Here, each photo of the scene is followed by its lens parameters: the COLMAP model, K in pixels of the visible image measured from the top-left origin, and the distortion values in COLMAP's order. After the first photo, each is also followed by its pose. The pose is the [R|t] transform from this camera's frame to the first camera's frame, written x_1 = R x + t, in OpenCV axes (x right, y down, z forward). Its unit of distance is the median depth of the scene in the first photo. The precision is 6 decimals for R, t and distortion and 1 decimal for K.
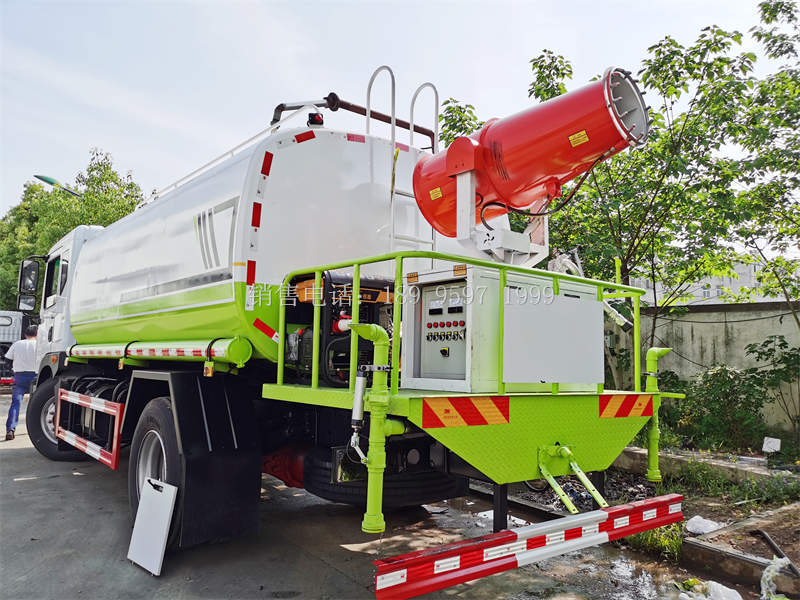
lens RADIAL K [[614.4, 0, 400.0], [0, 614.4, 300.0], [0, 0, 1]] dist [0.003431, 0.000069]
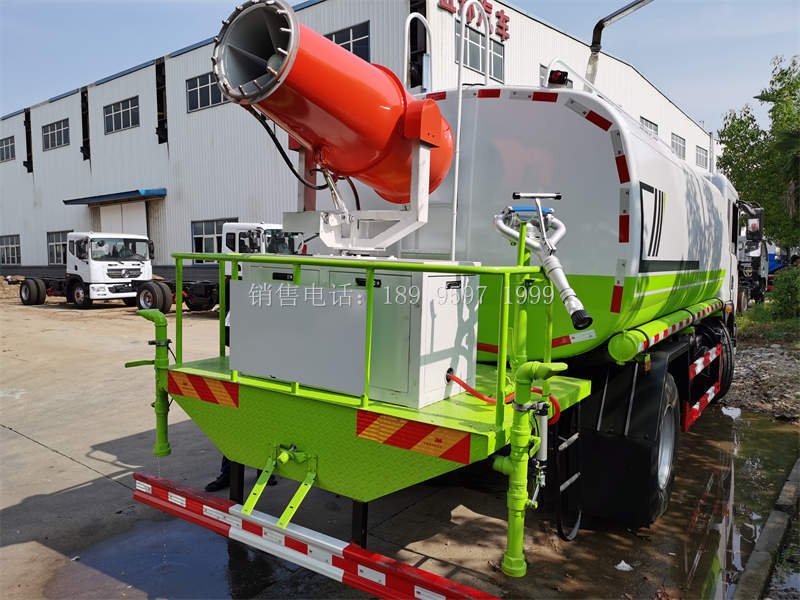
lens RADIAL K [[614.4, 0, 400.0], [0, 614.4, 300.0], [0, 0, 1]] dist [0.003431, 0.000069]
pose [[0.308485, 0.055248, -0.949623, 1.305050], [0.076590, 0.993628, 0.082689, -0.057250], [0.948141, -0.098240, 0.302288, 0.991461]]
